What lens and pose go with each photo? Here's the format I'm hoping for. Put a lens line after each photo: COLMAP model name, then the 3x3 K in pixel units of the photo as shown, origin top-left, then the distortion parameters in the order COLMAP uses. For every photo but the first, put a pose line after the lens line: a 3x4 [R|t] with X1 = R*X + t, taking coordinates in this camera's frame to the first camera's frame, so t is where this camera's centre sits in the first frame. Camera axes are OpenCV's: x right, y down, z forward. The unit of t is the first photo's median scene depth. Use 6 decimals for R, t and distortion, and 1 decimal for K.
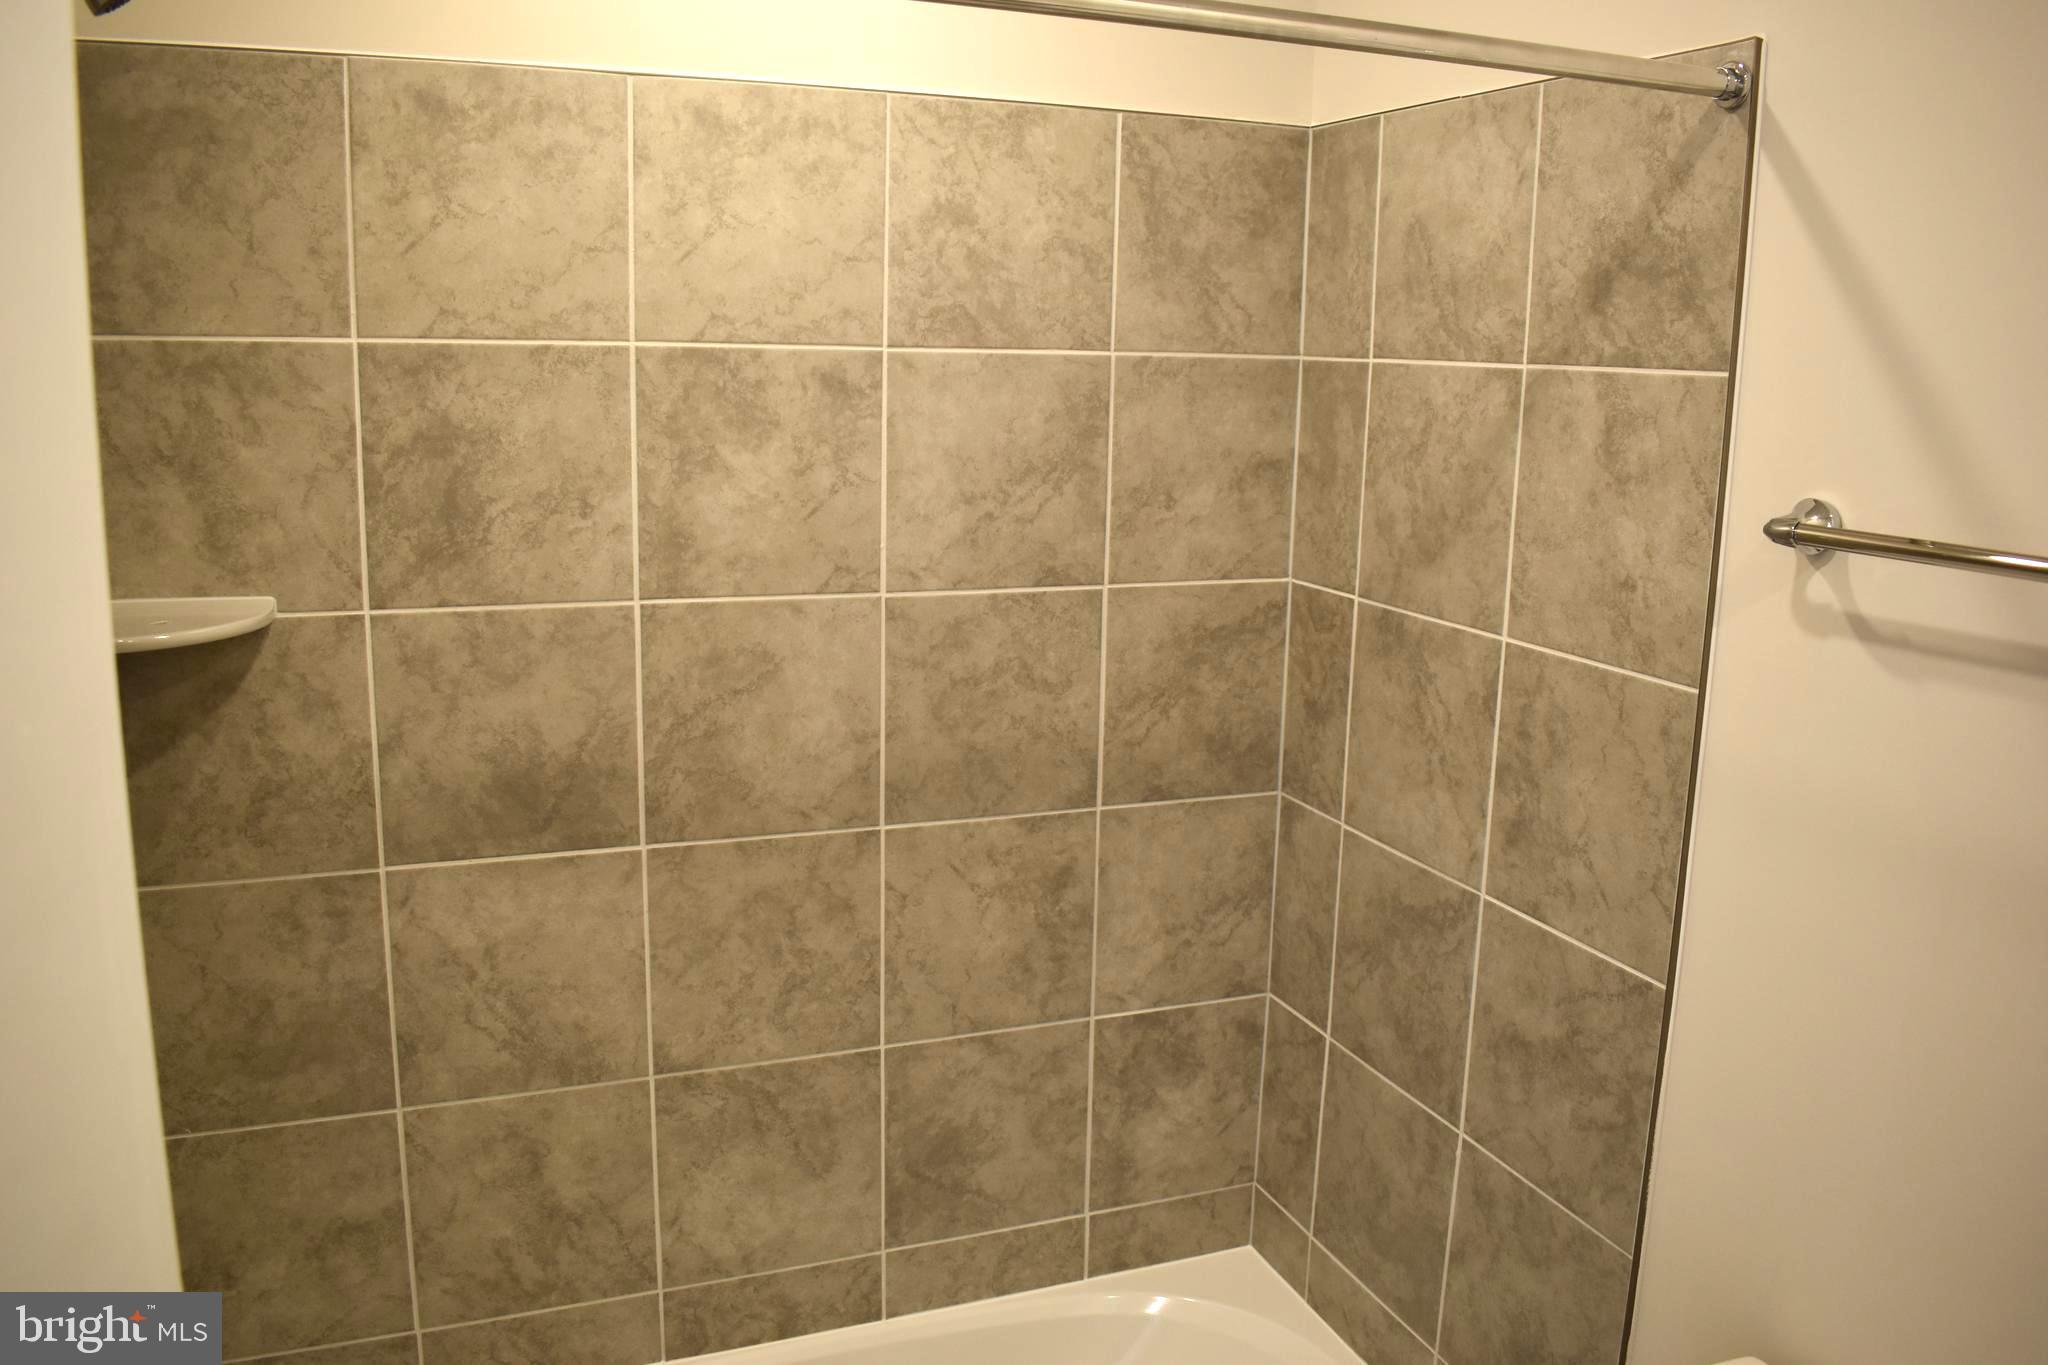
lens RADIAL K [[1613.3, 0, 1036.2], [0, 1613.3, 674.0], [0, 0, 1]] dist [-0.098438, 0.014772]
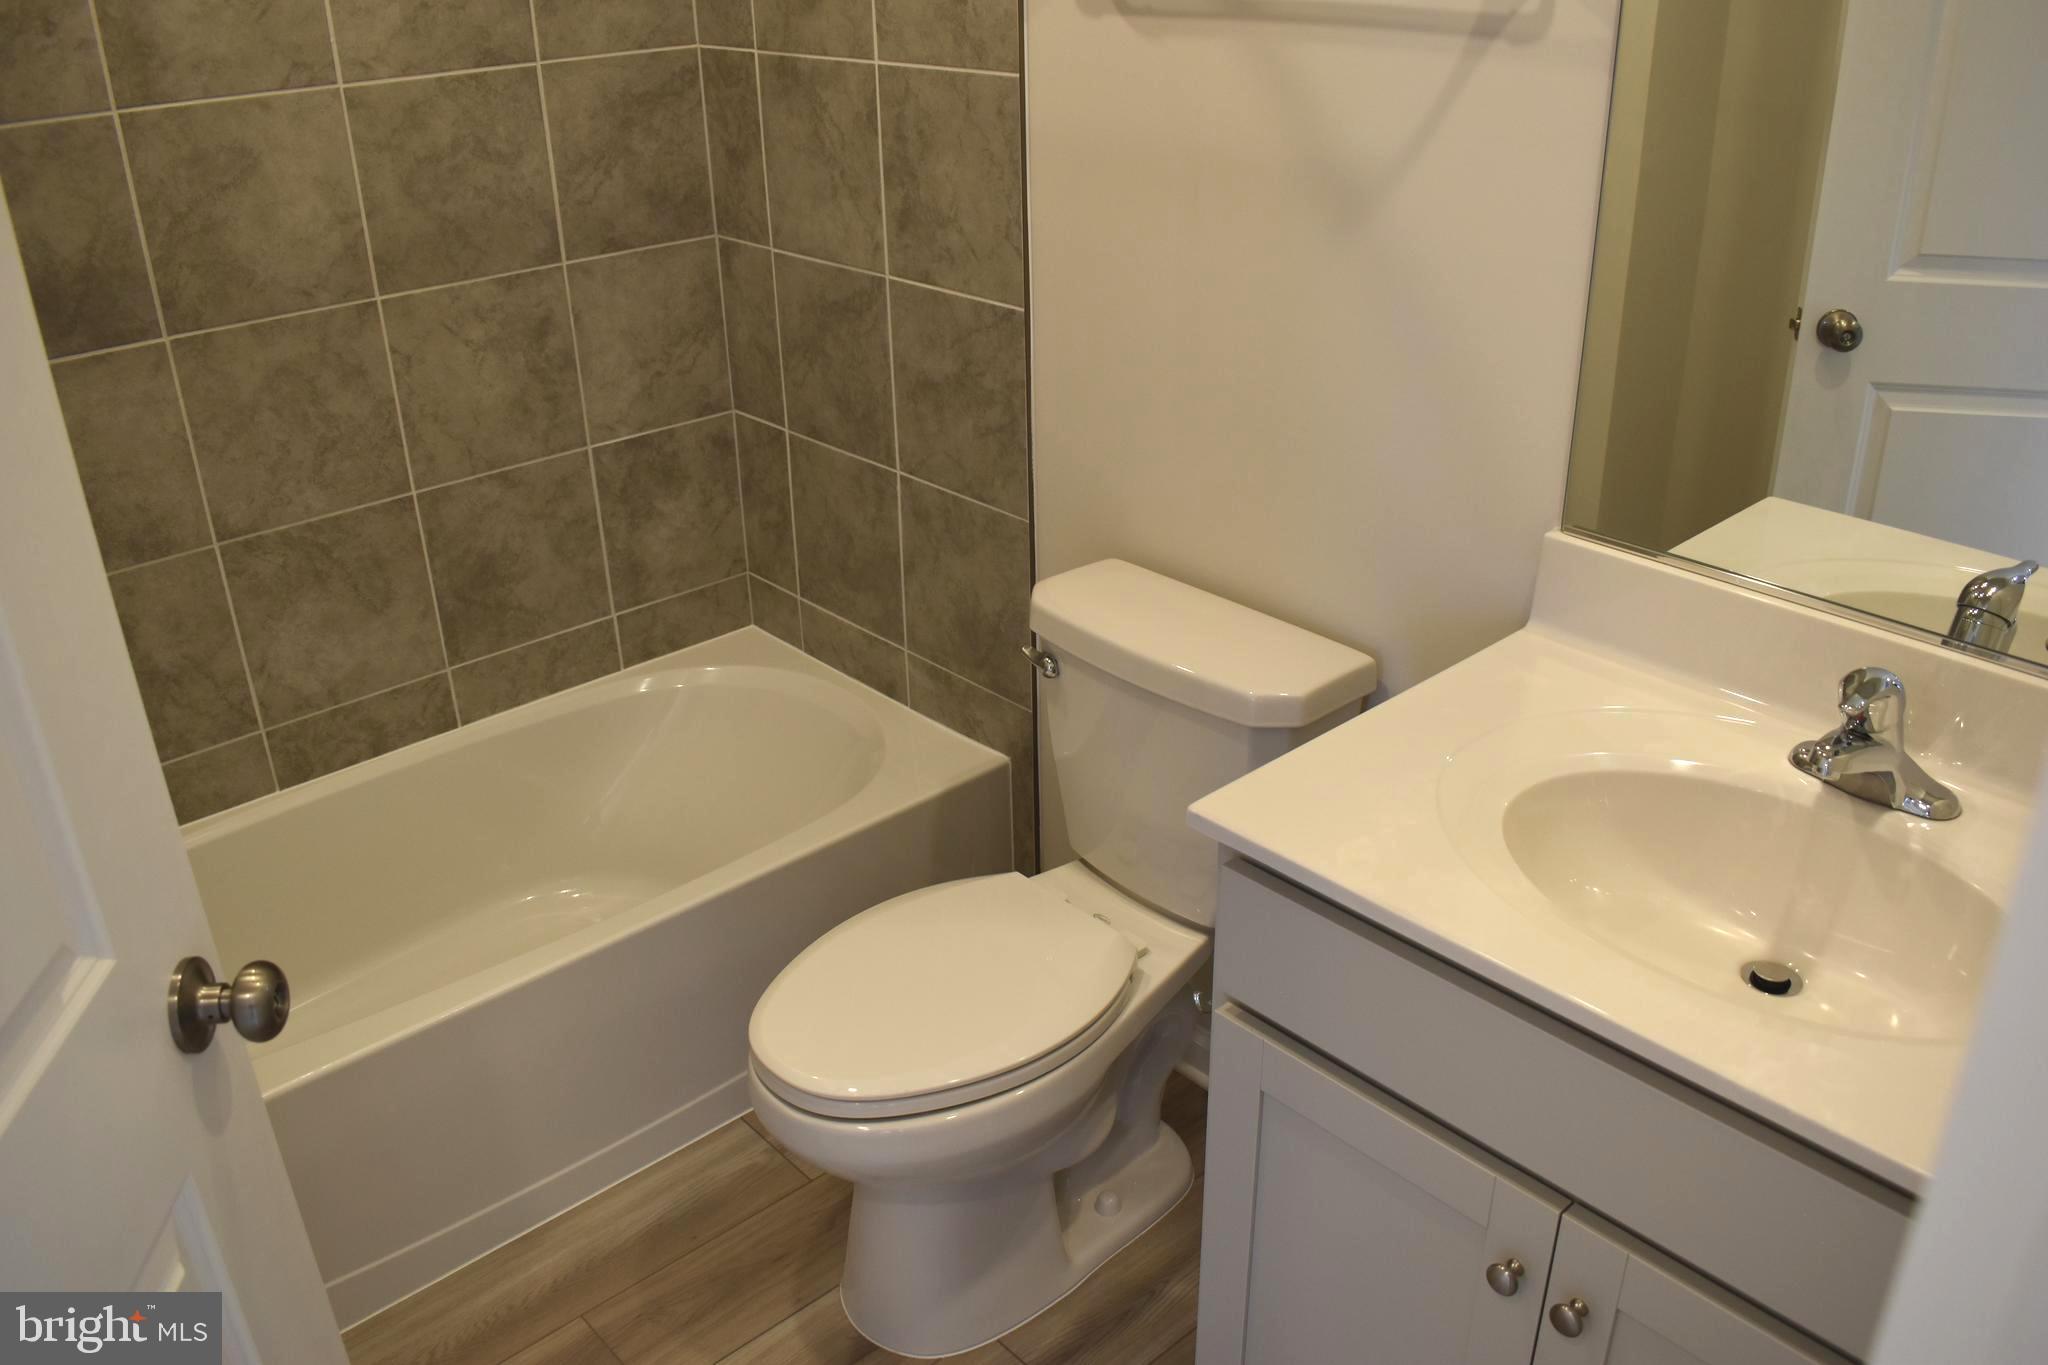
lens RADIAL K [[1613.3, 0, 1036.2], [0, 1613.3, 674.0], [0, 0, 1]] dist [-0.098438, 0.014772]
pose [[0.934539, -0.190924, 0.300309, -0.046482], [0.105888, 0.954859, 0.277545, 0.089265], [-0.339743, -0.227577, 0.912570, -0.242870]]
